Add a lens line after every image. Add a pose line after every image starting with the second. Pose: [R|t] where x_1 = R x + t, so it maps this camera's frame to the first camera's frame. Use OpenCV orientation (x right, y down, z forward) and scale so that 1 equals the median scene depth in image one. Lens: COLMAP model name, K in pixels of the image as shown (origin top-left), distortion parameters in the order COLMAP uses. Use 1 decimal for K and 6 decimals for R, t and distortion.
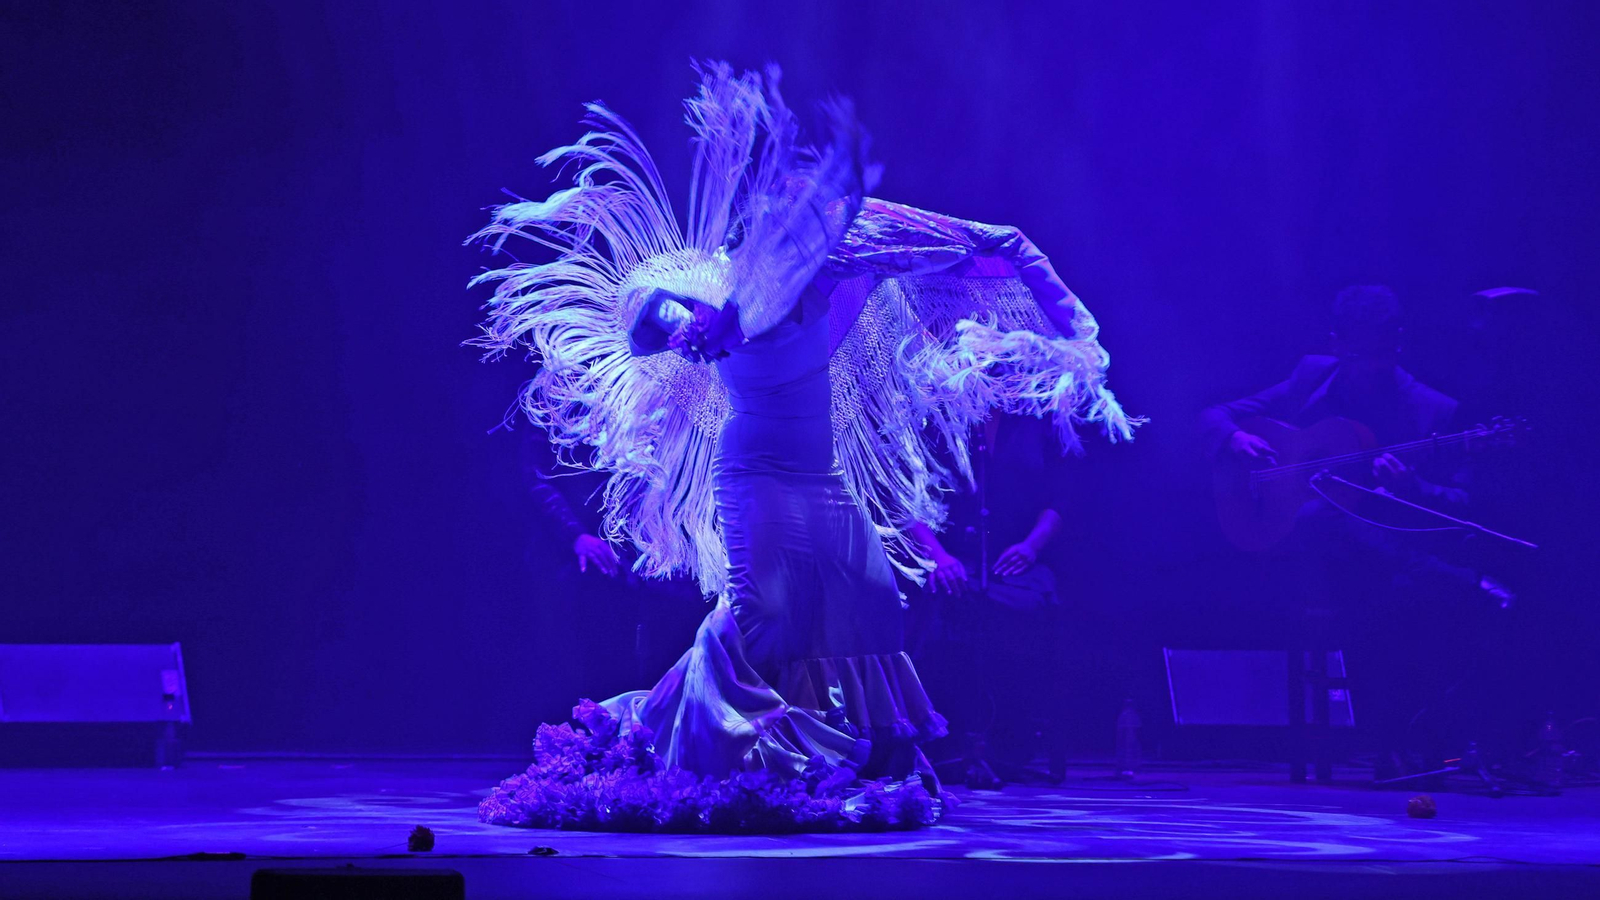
lens RADIAL K [[9650.9, 0, 797.0], [0, 9650.9, 411.4], [0, 0, 1]] dist [2.072011, 0.000000]
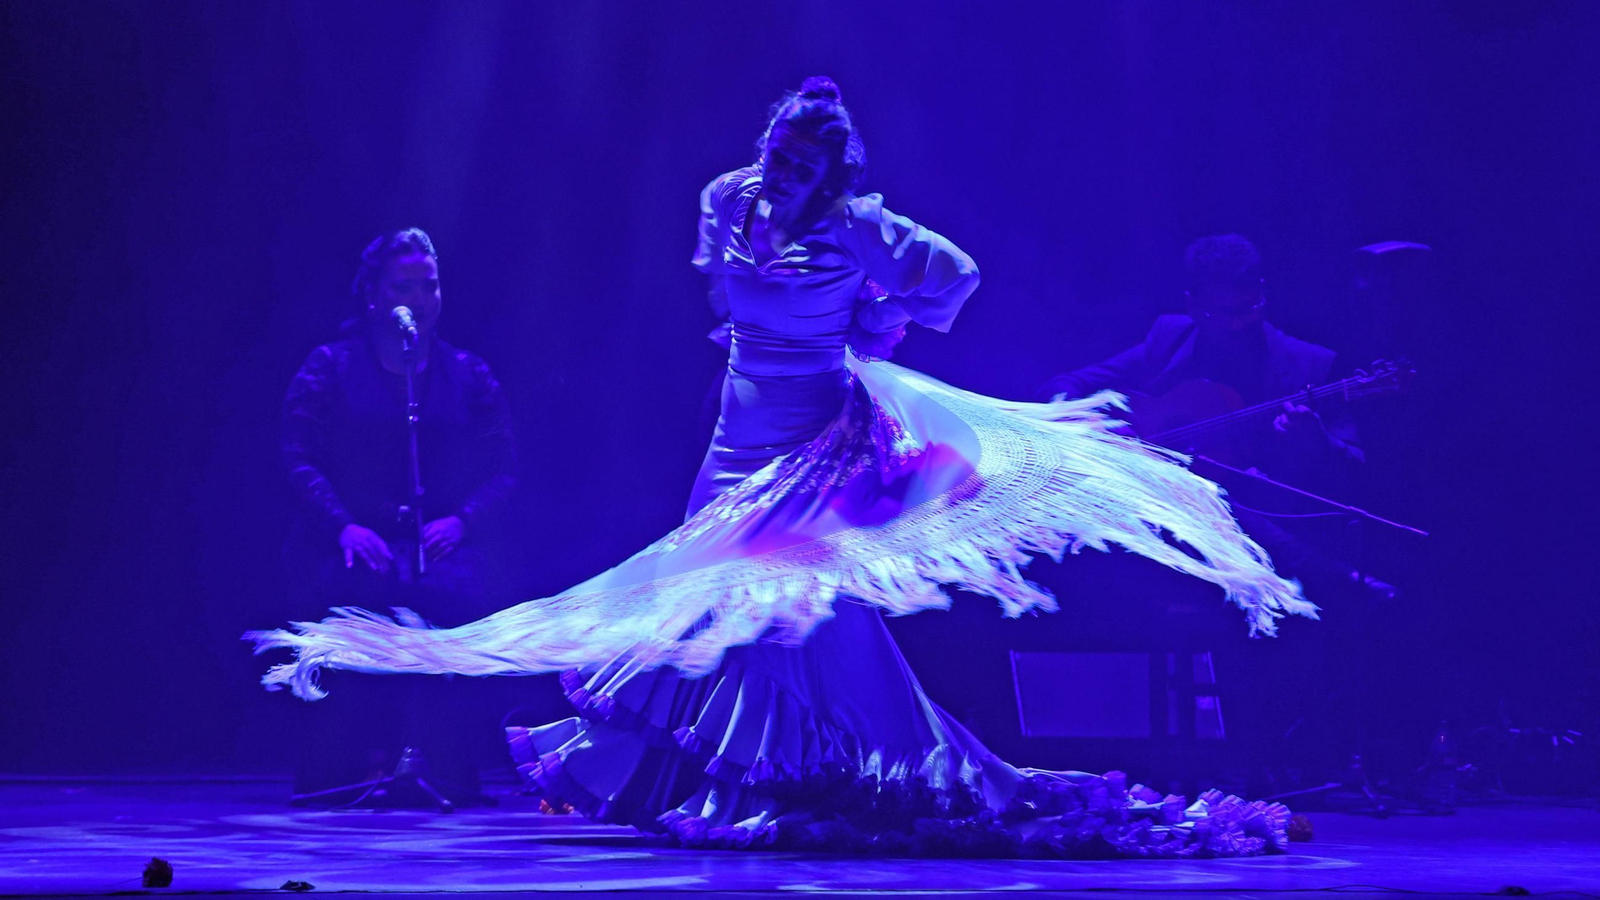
lens RADIAL K [[9650.9, 0, 802.5], [0, 9650.9, 453.8], [0, 0, 1]] dist [2.072011, 0.000000]
pose [[0.999964, -0.003120, 0.007916, 0.012280], [0.003100, 0.999992, 0.002654, 0.004127], [-0.007924, -0.002629, 0.999965, 0.120334]]
